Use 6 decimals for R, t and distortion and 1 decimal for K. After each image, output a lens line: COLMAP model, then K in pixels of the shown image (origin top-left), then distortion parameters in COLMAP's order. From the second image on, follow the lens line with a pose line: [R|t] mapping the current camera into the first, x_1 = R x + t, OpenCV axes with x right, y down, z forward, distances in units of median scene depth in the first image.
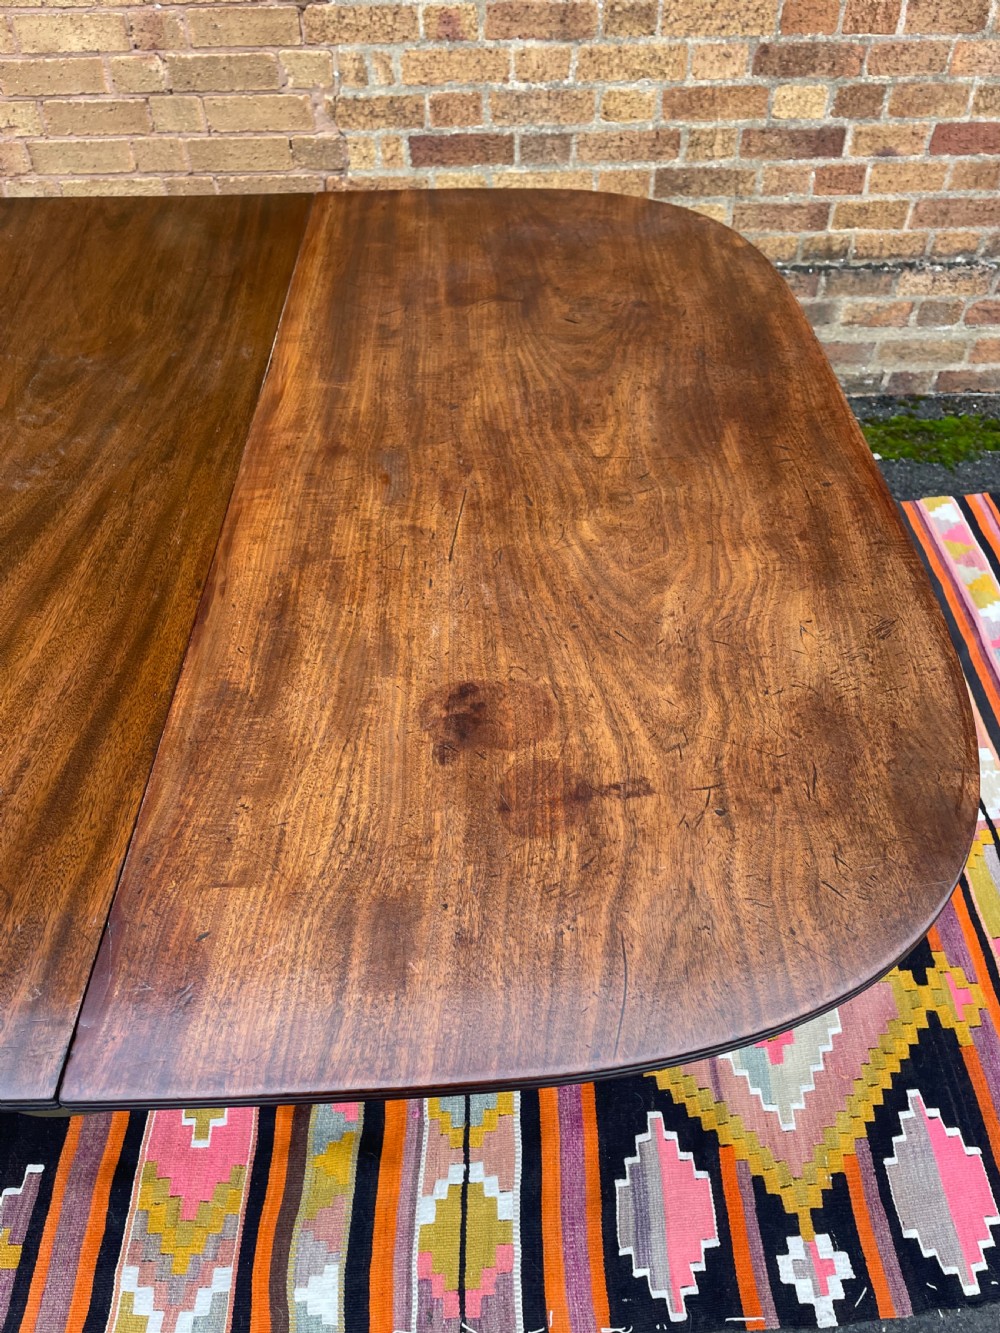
lens RADIAL K [[999.7, 0, 515.7], [0, 999.7, 669.5], [0, 0, 1]] dist [0.086150, -0.113994]
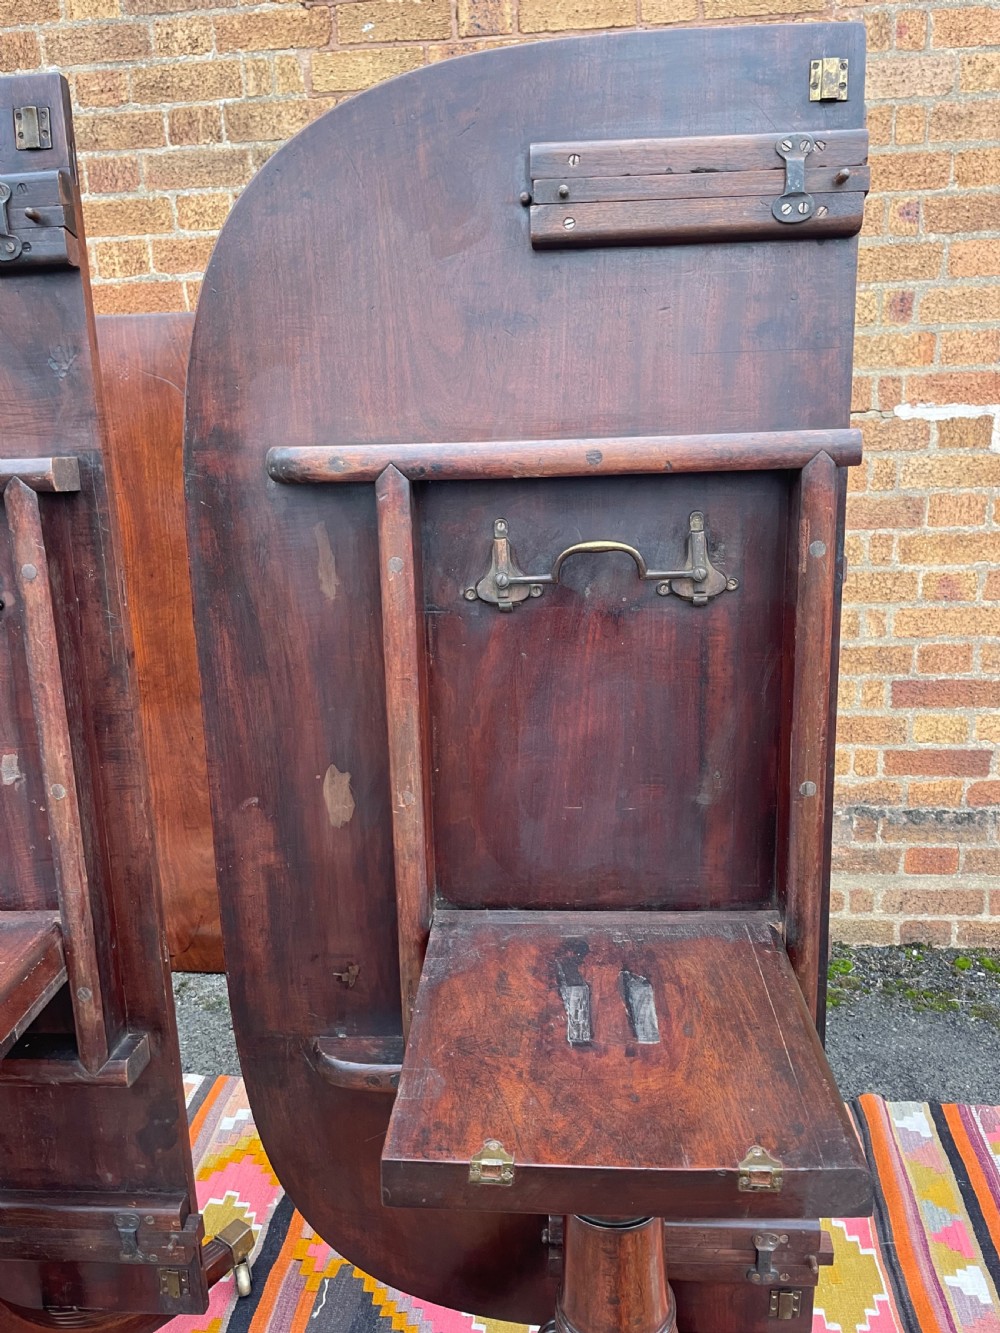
lens RADIAL K [[999.7, 0, 521.2], [0, 999.7, 663.1], [0, 0, 1]] dist [0.086150, -0.113994]
pose [[0.990986, 0.013982, -0.133234, -0.342500], [-0.076414, 0.875875, -0.476449, -0.034554], [0.110034, 0.482336, 0.869048, 0.079285]]
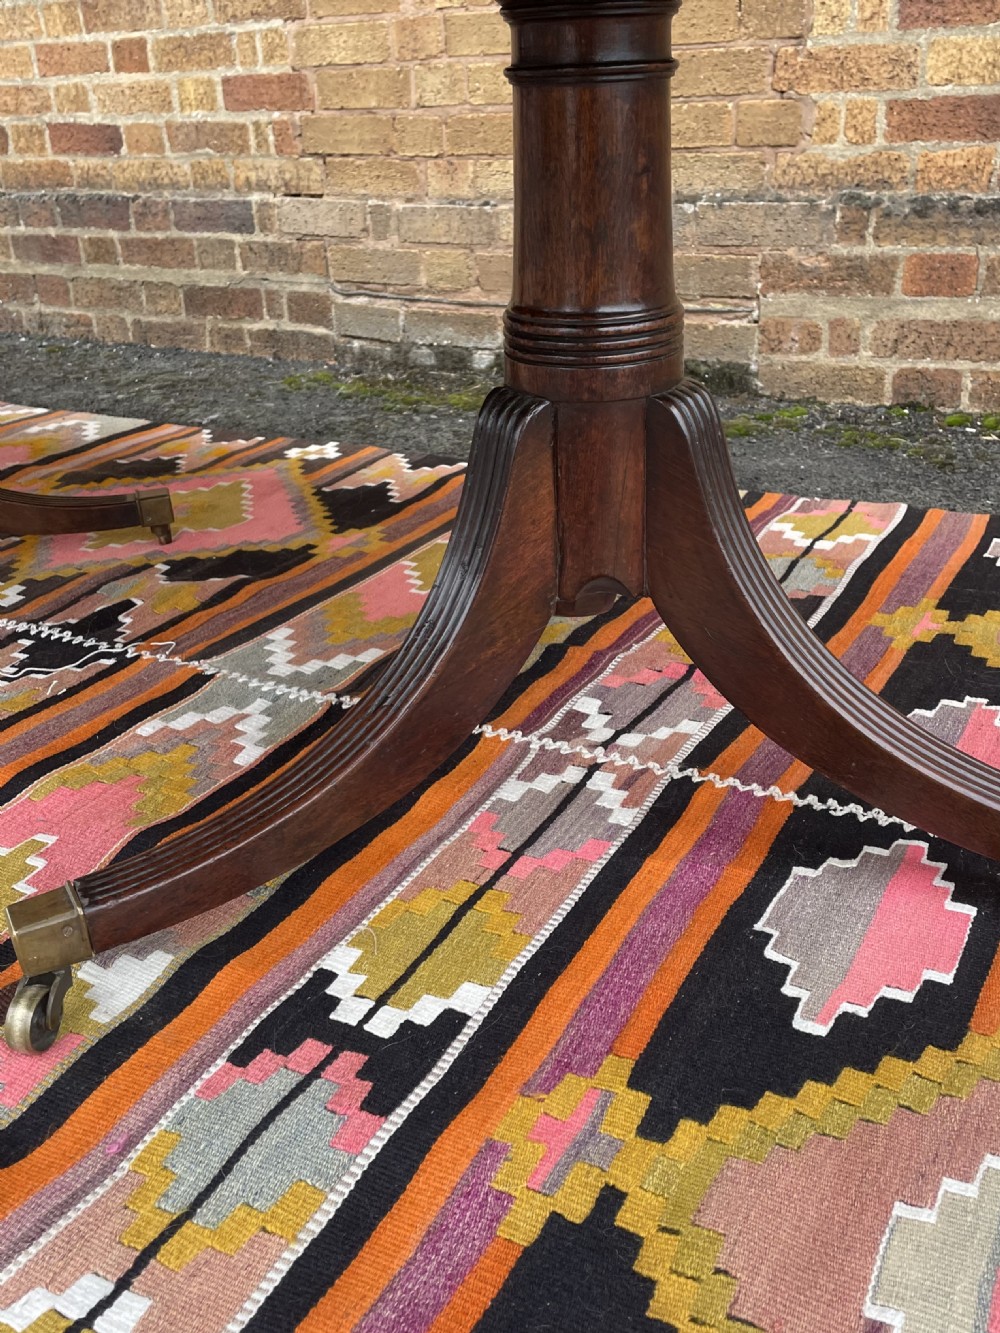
lens RADIAL K [[1222.5, 0, 522.7], [0, 1222.5, 654.3], [0, 0, 1]] dist [0.027820, 0.000000]
pose [[0.862297, 0.191215, -0.468915, 0.162487], [-0.339733, 0.905108, -0.255656, 0.209575], [0.375534, 0.379758, 0.845434, 0.356579]]
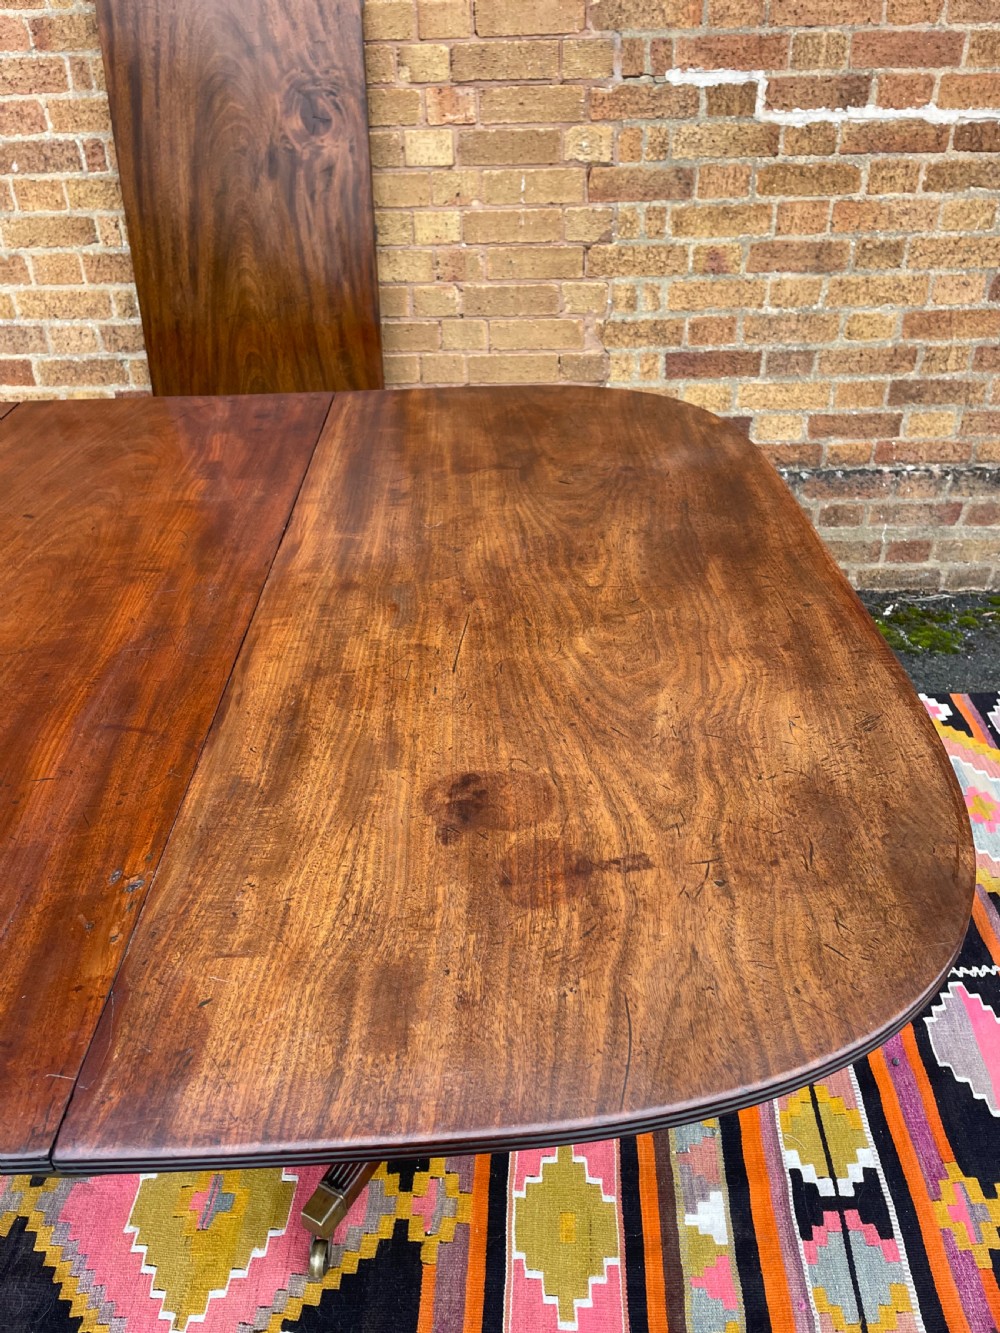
lens RADIAL K [[999.7, 0, 509.0], [0, 999.7, 660.1], [0, 0, 1]] dist [0.086150, -0.113994]
pose [[0.997552, 0.023117, -0.065993, -0.199638], [-0.037314, 0.974149, -0.222802, 0.057320], [0.059136, 0.224719, 0.972627, -0.012100]]
